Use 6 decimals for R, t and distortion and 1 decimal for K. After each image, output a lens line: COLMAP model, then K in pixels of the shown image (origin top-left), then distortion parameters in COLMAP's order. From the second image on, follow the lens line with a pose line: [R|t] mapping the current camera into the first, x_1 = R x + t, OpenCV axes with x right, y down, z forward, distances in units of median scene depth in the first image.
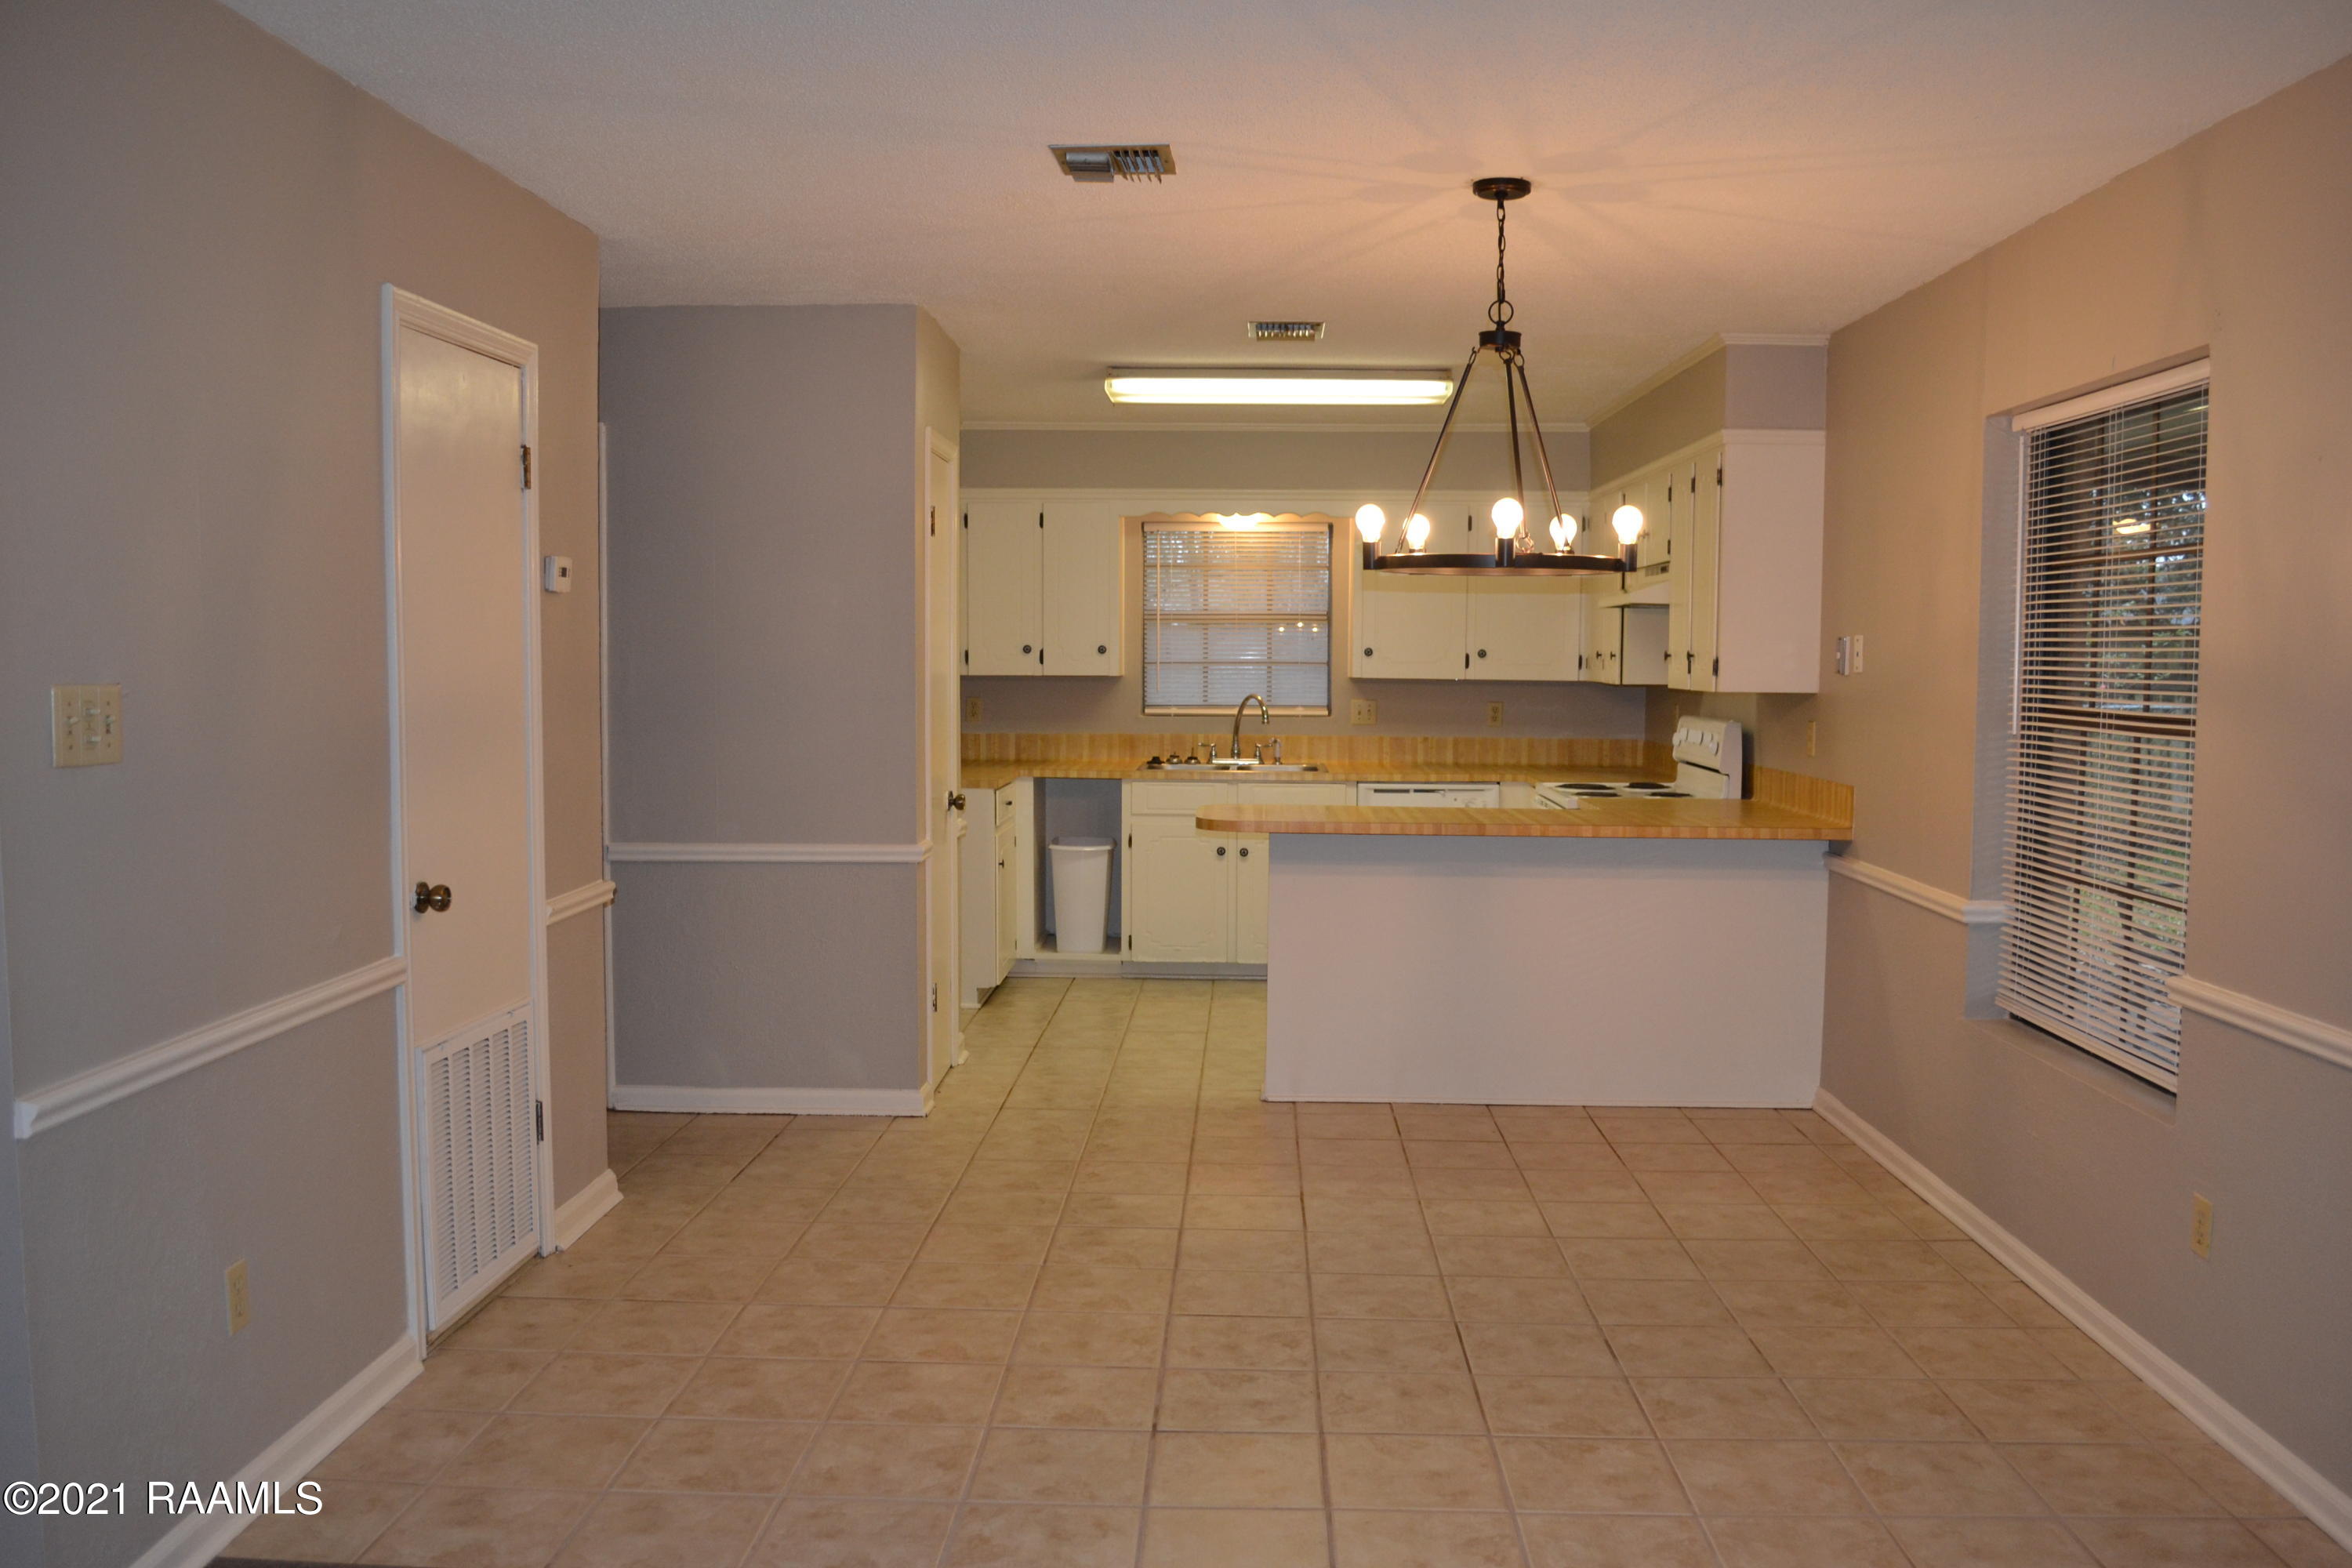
lens RADIAL K [[1904.8, 0, 1208.8], [0, 1904.8, 814.0], [0, 0, 1]] dist [-0.073321, 0.000601]
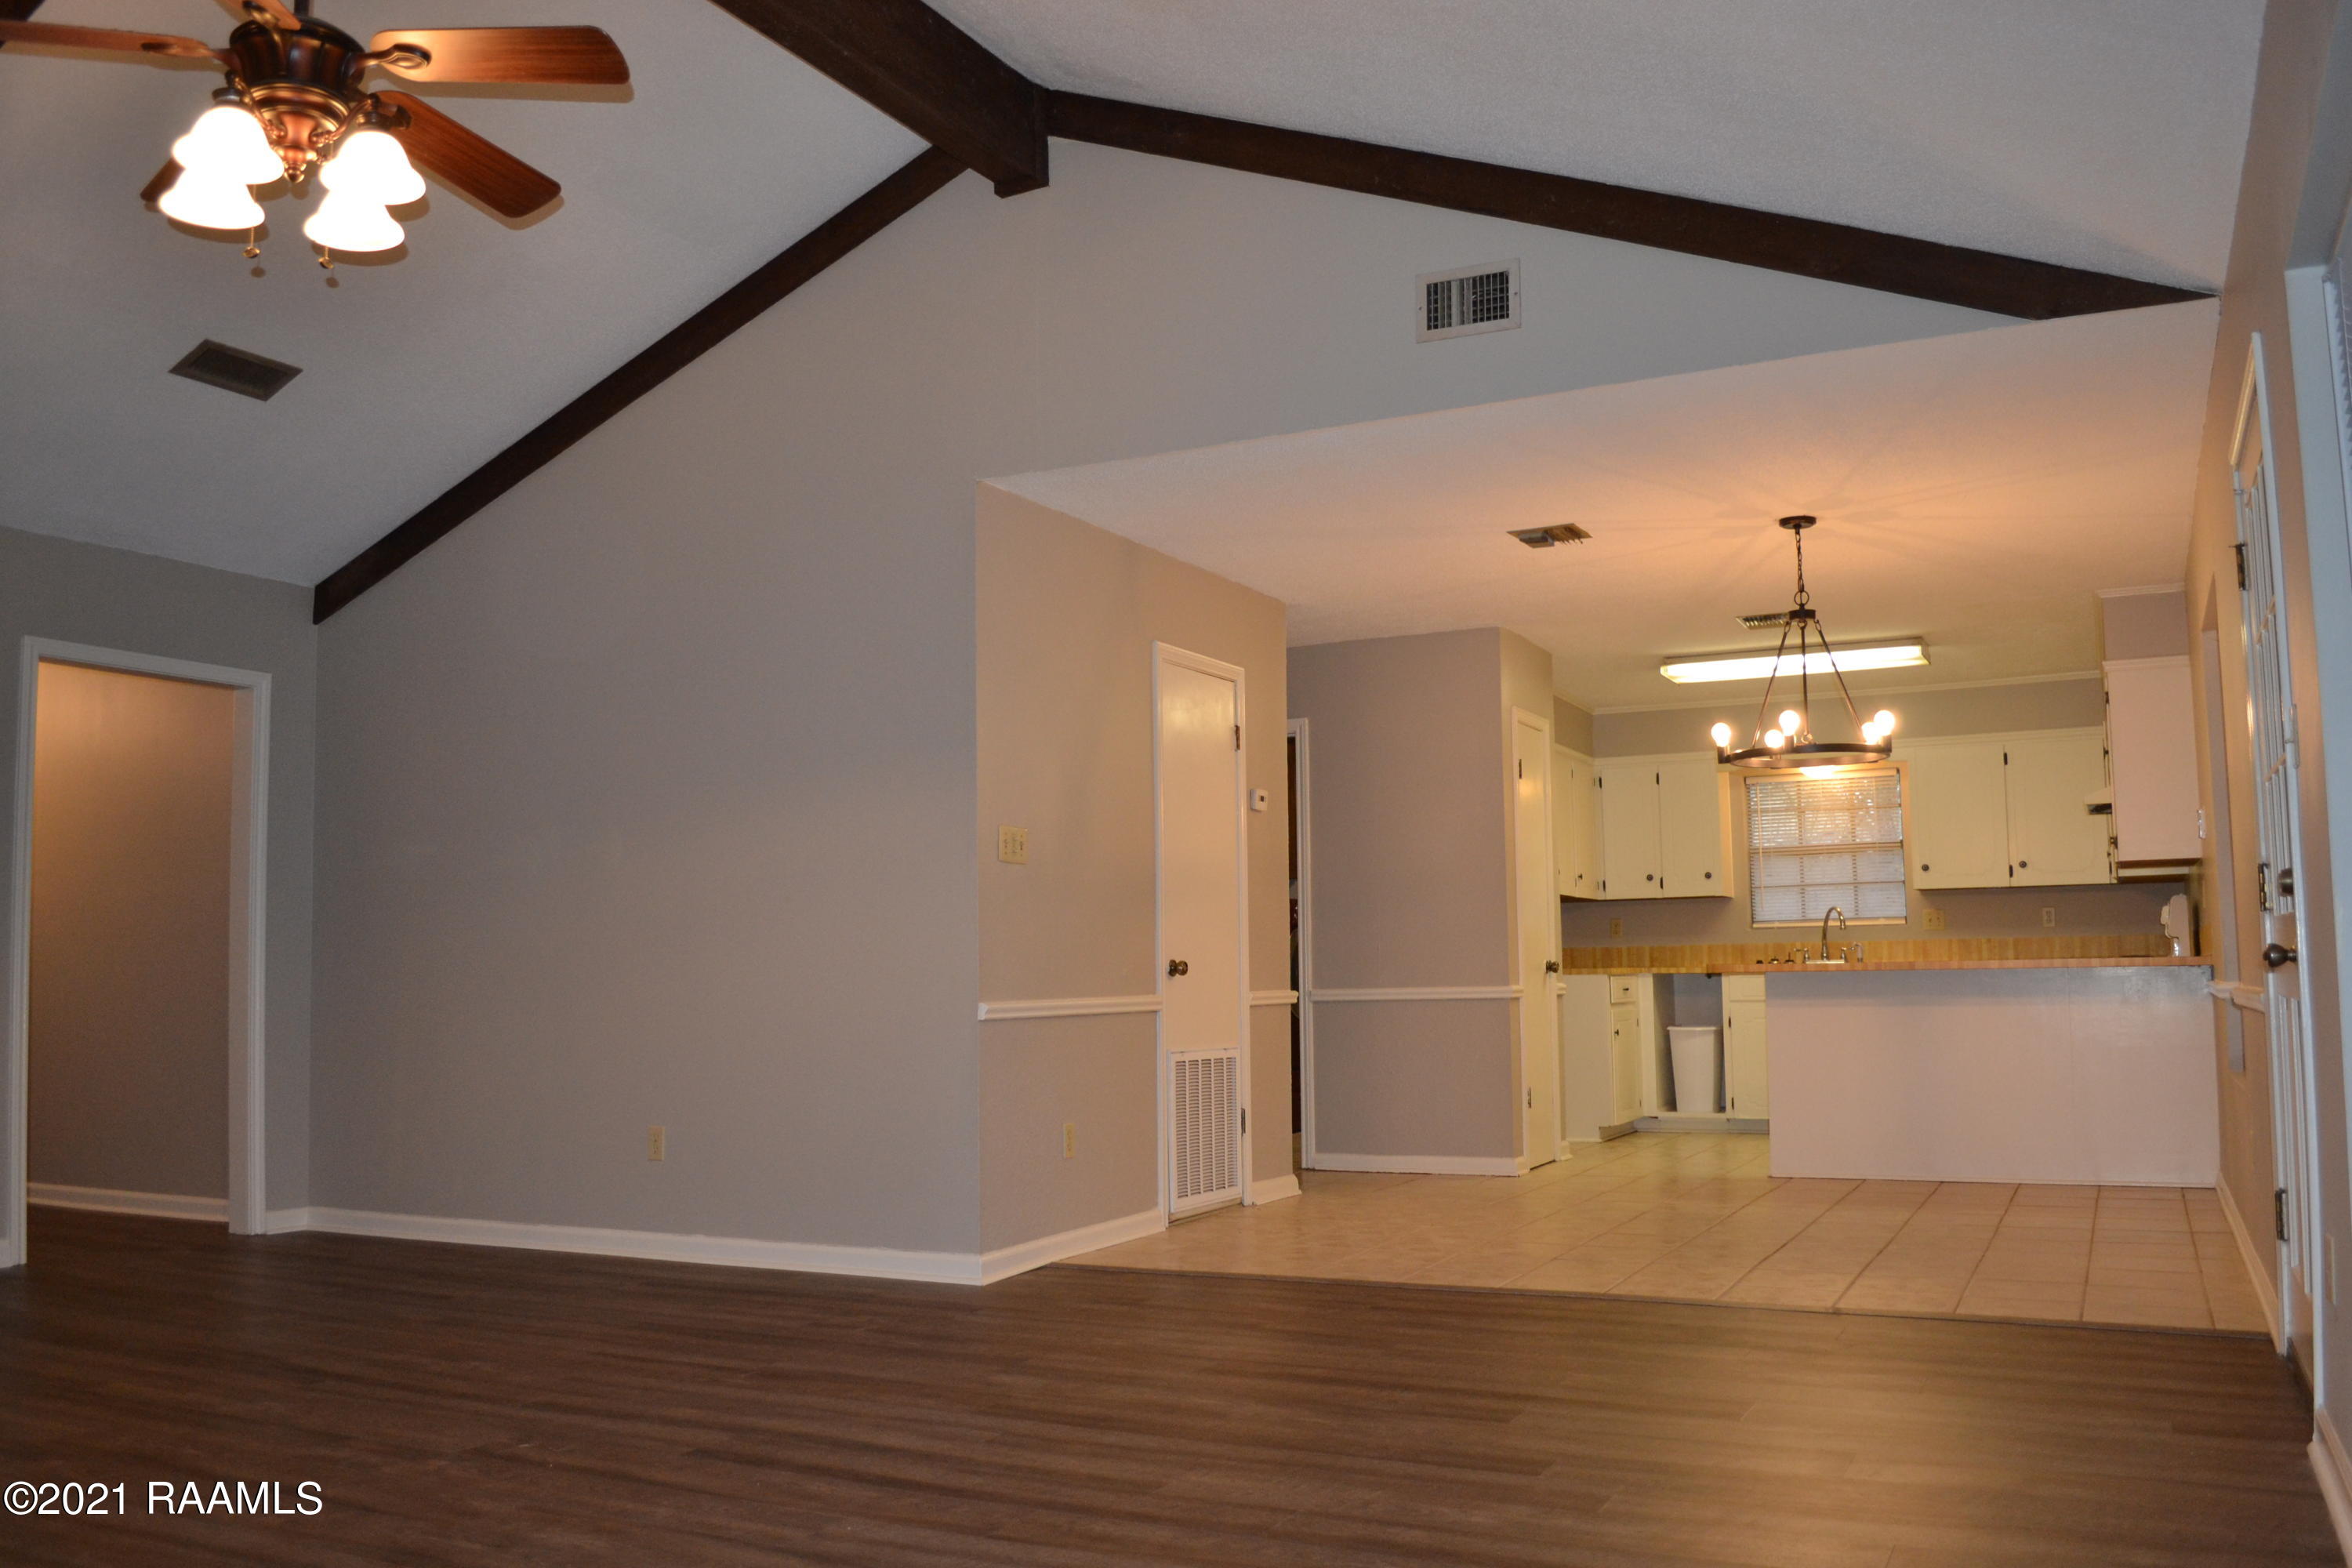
lens RADIAL K [[1904.8, 0, 1208.8], [0, 1904.8, 814.0], [0, 0, 1]] dist [-0.073321, 0.000601]
pose [[0.908500, -0.055711, -0.414155, 0.227653], [-0.014515, 0.986269, -0.164510, 0.118070], [0.417633, 0.155468, 0.895217, -0.389902]]
